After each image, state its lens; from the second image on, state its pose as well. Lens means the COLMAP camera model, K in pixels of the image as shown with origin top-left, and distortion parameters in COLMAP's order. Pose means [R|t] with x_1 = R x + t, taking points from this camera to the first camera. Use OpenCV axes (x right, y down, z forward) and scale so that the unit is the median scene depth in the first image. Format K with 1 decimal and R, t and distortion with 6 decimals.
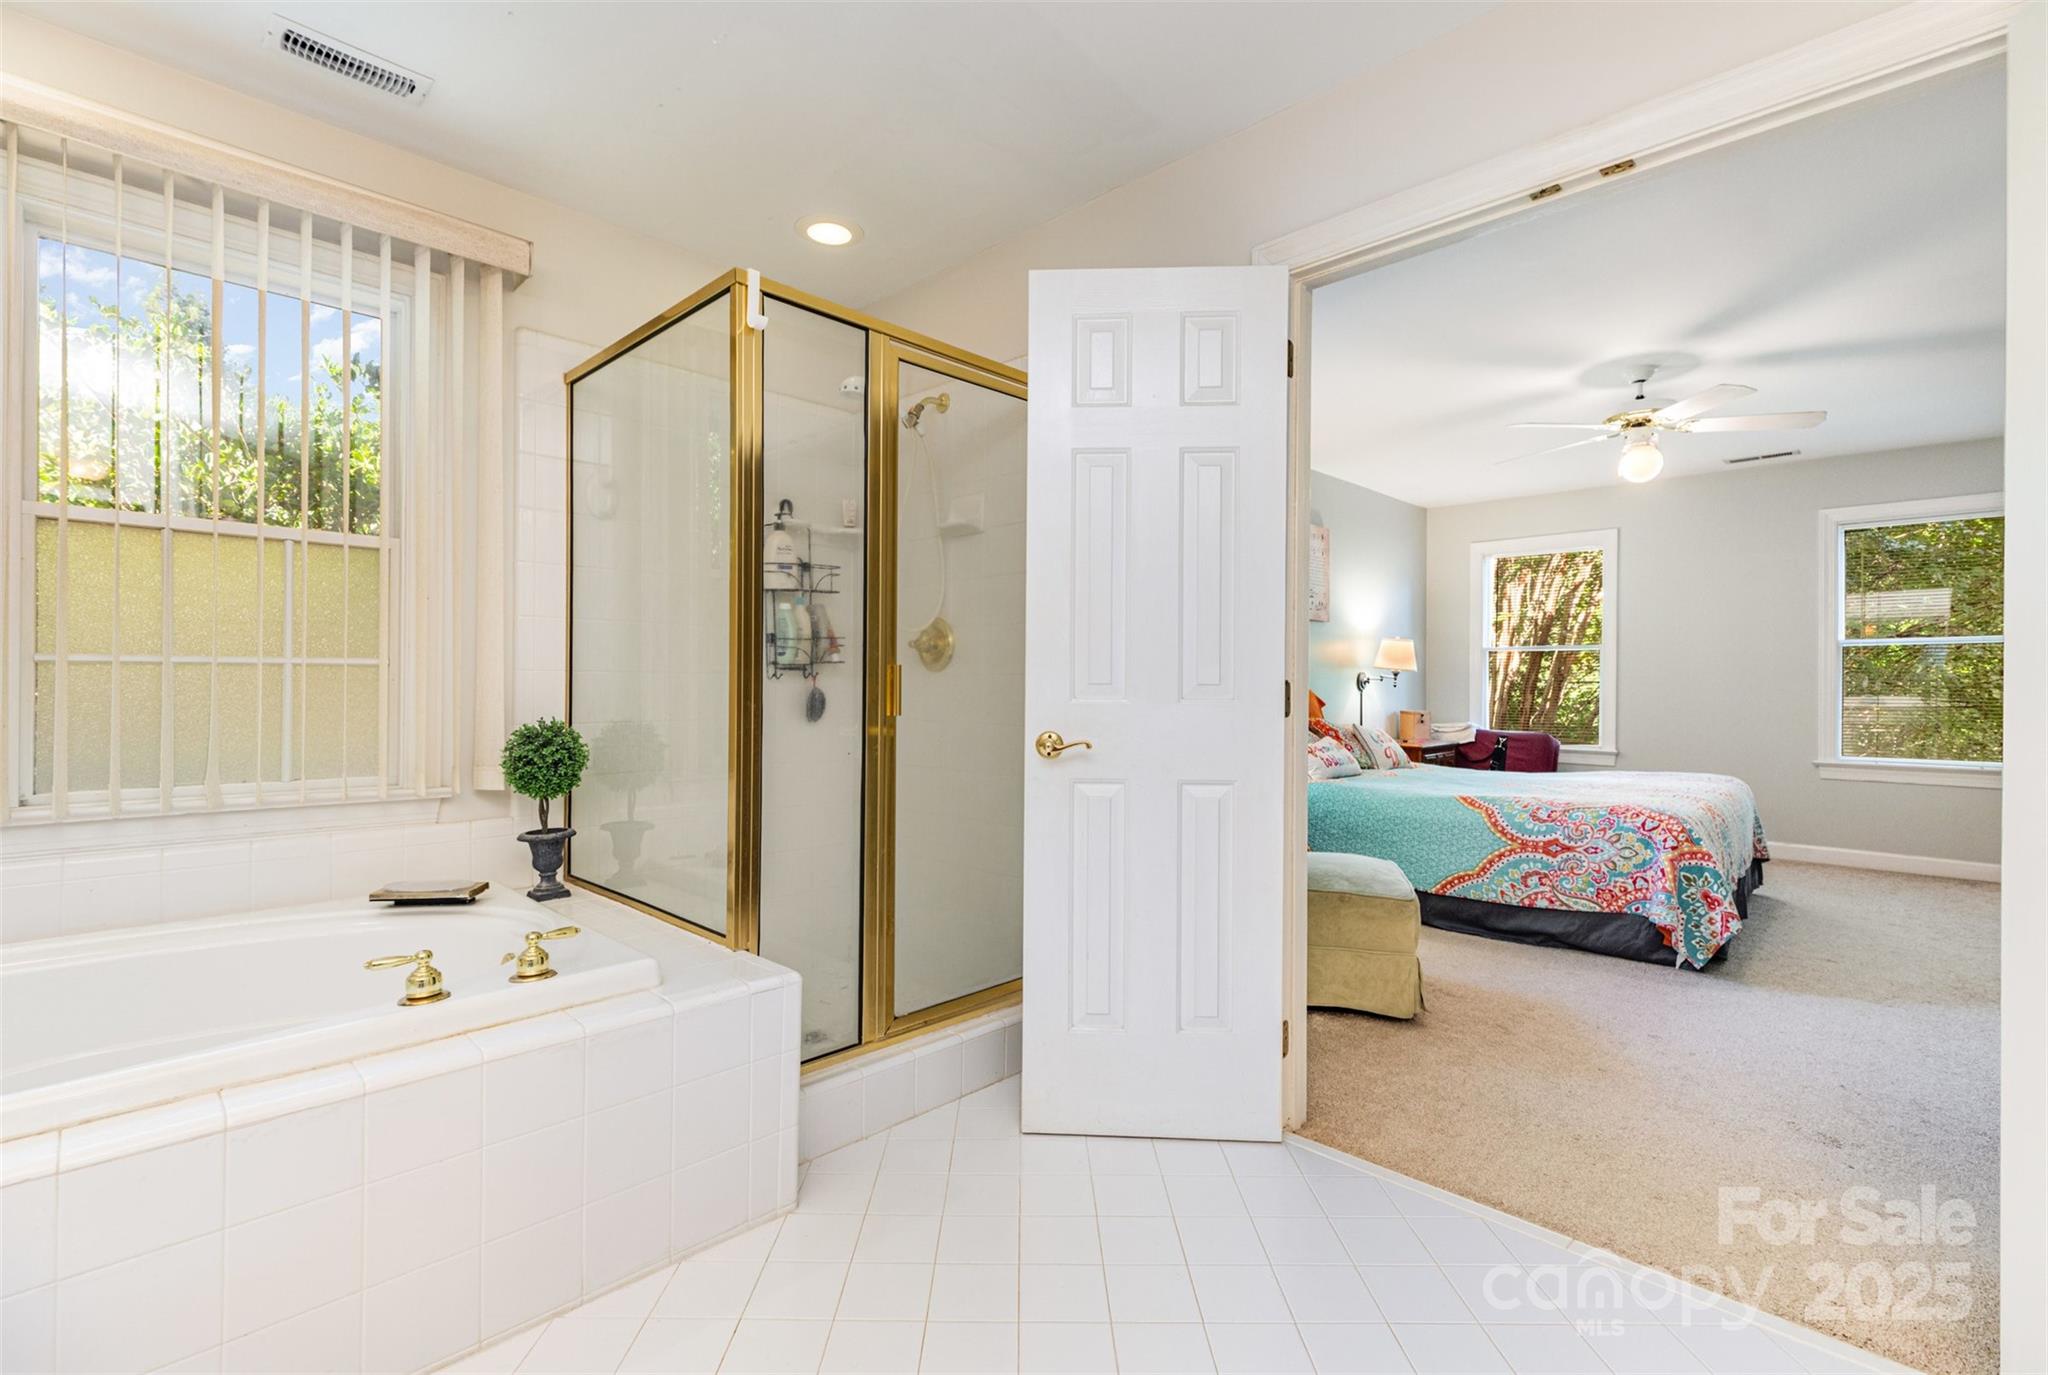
lens RADIAL K [[914.0, 0, 1024.0], [0, 914.0, 687.5], [0, 0, 1]] dist [0.018951, -0.000066]
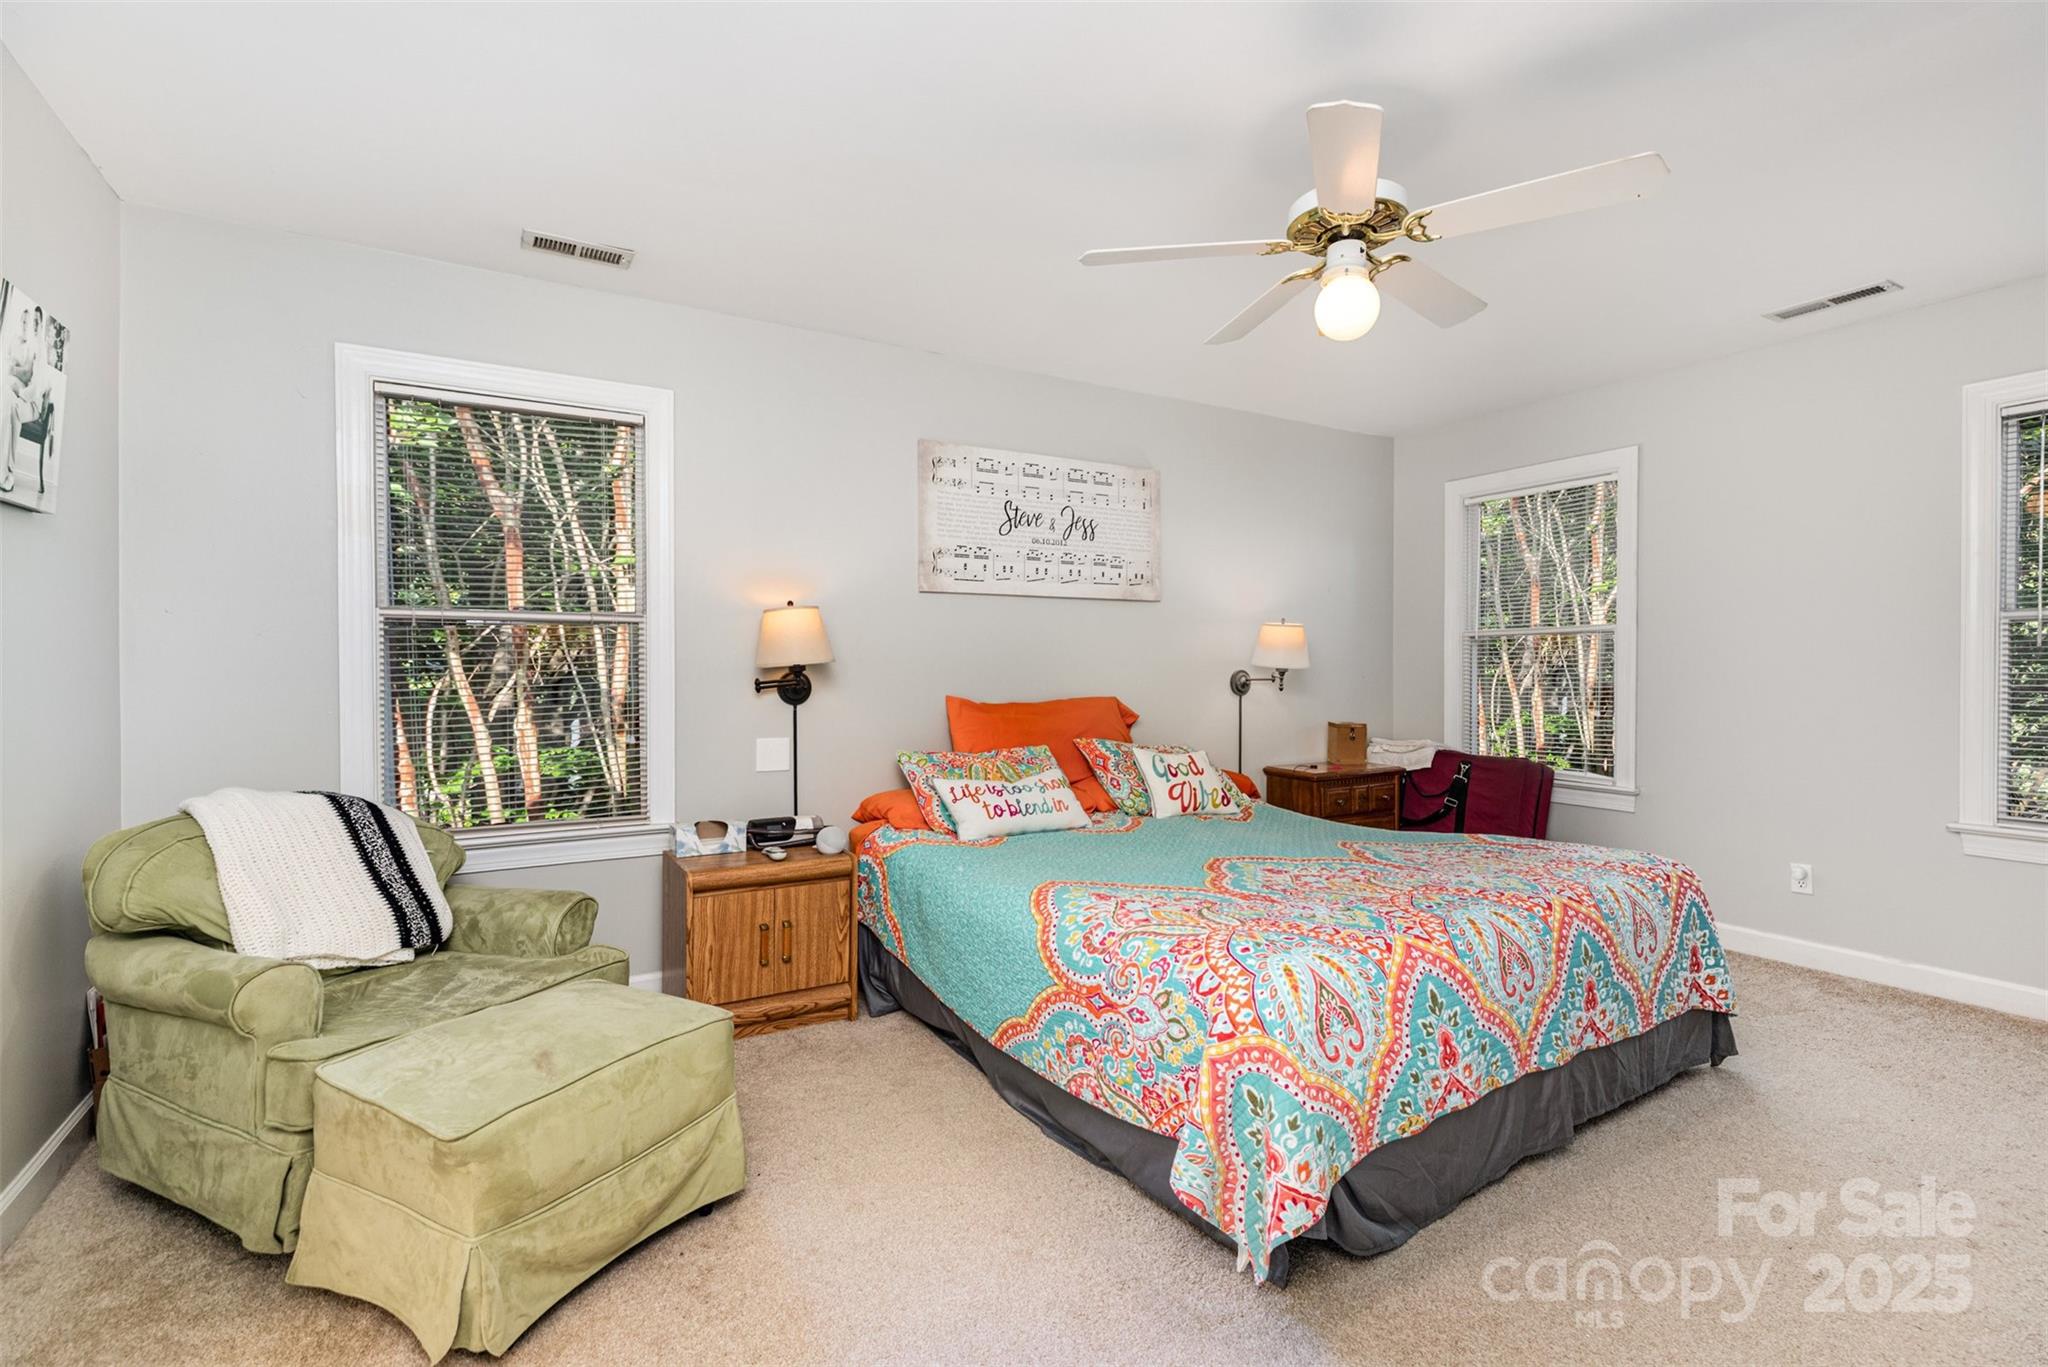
lens RADIAL K [[929.0, 0, 976.6], [0, 929.0, 664.9], [0, 0, 1]] dist [0.000064, 0.000111]
pose [[0.959677, -0.012078, -0.280847, 0.697529], [0.009383, 0.999896, -0.010940, -0.027153], [0.280950, 0.007864, 0.959690, 0.450753]]
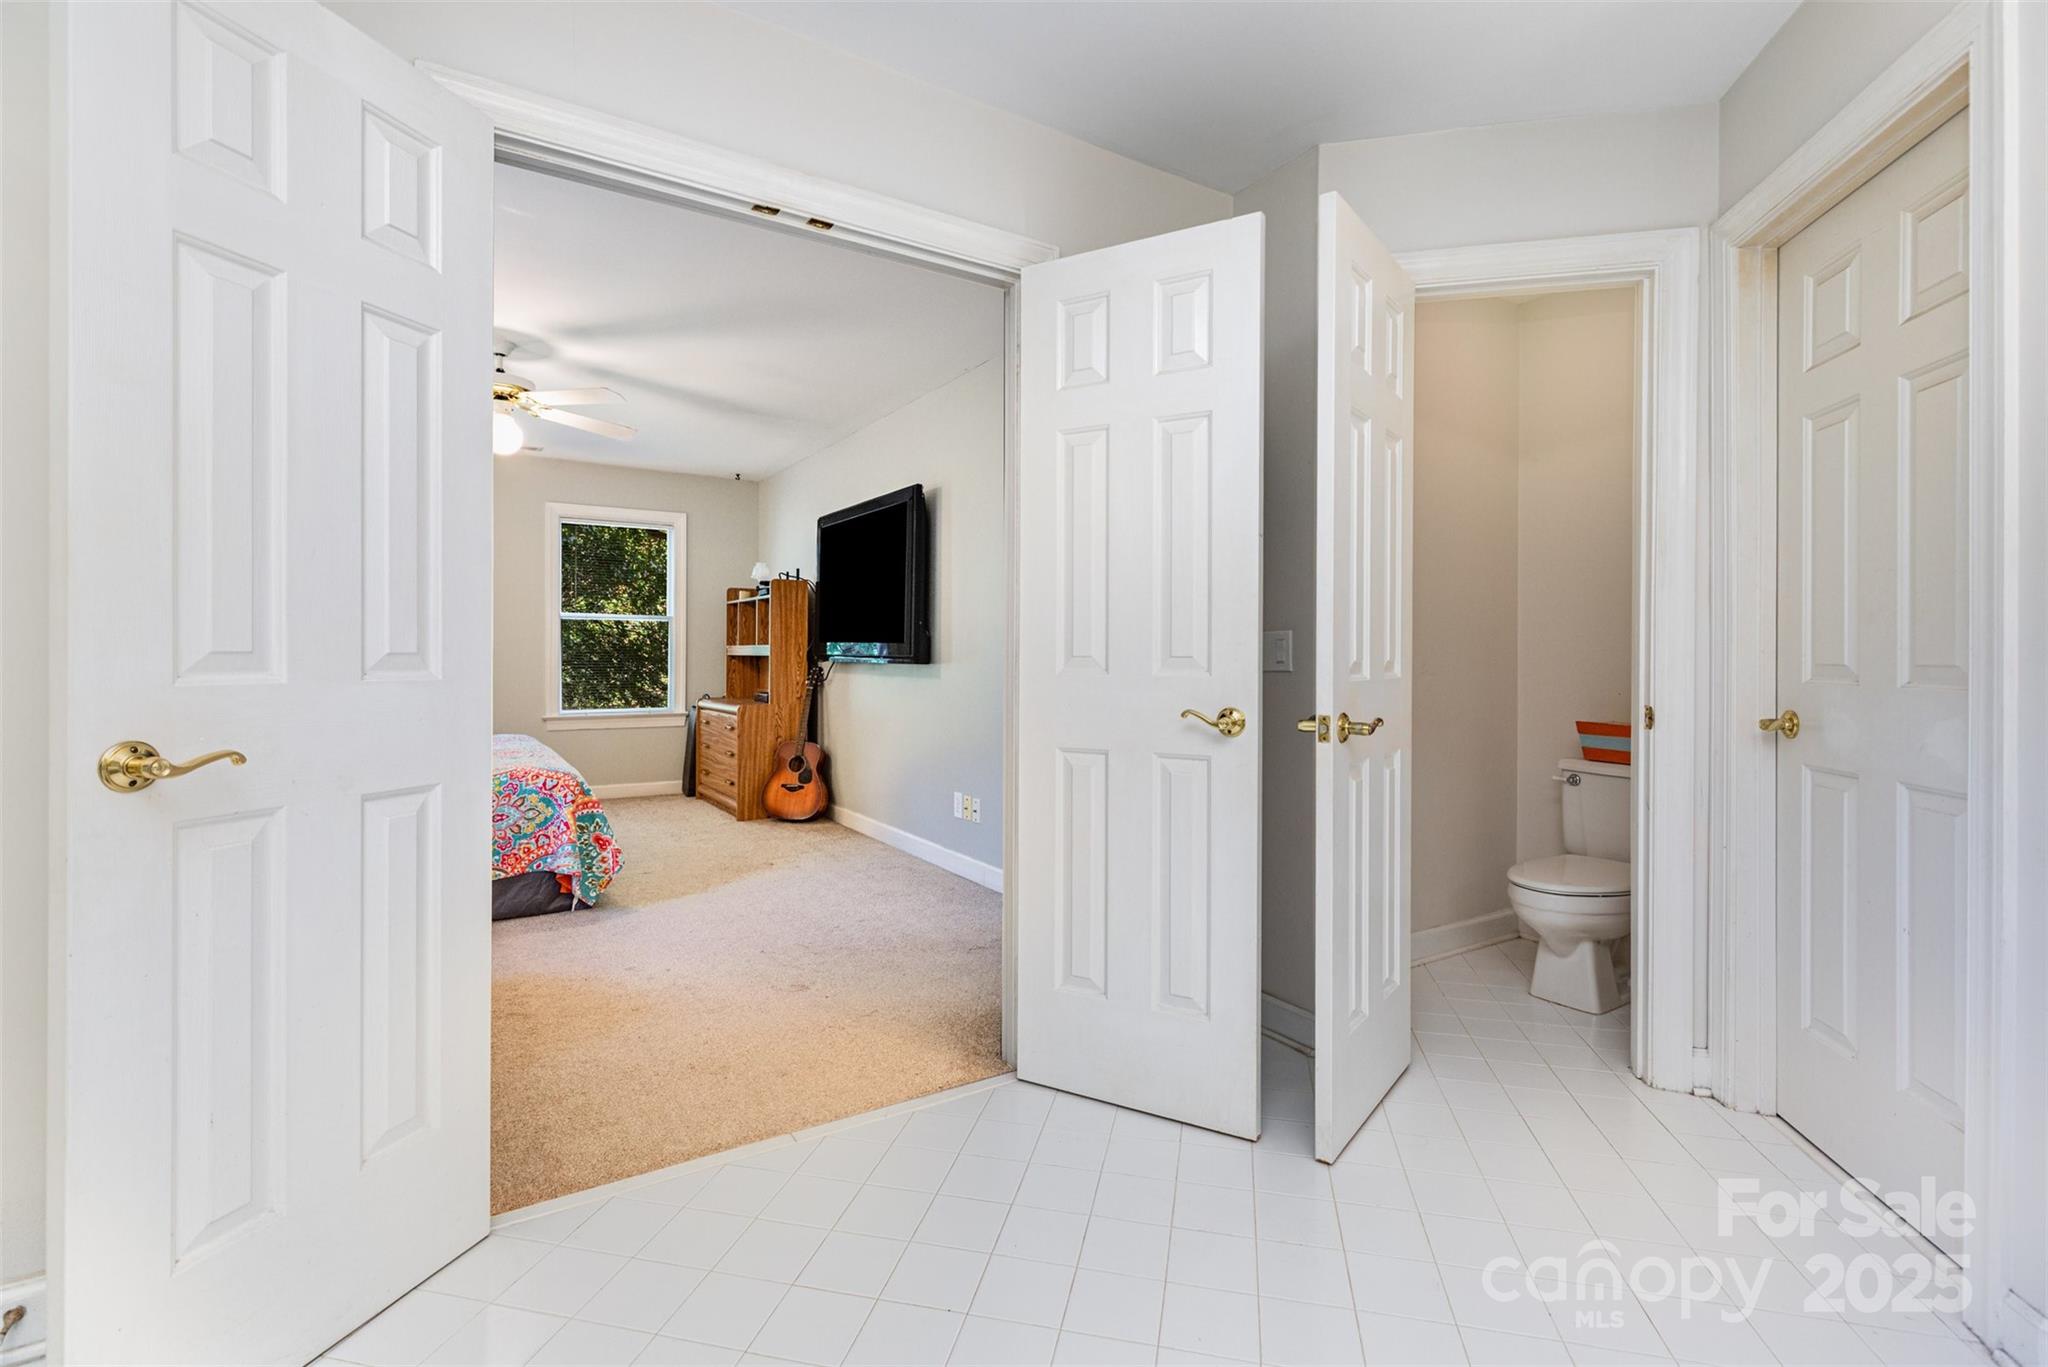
lens RADIAL K [[928.0, 0, 1018.6], [0, 928.0, 663.9], [0, 0, 1]] dist [0.000184, 0.000146]
pose [[0.237086, -0.011077, 0.971426, -0.226436], [-0.001580, 0.999929, 0.011788, -0.002292], [-0.971487, -0.004329, 0.237051, 0.221847]]
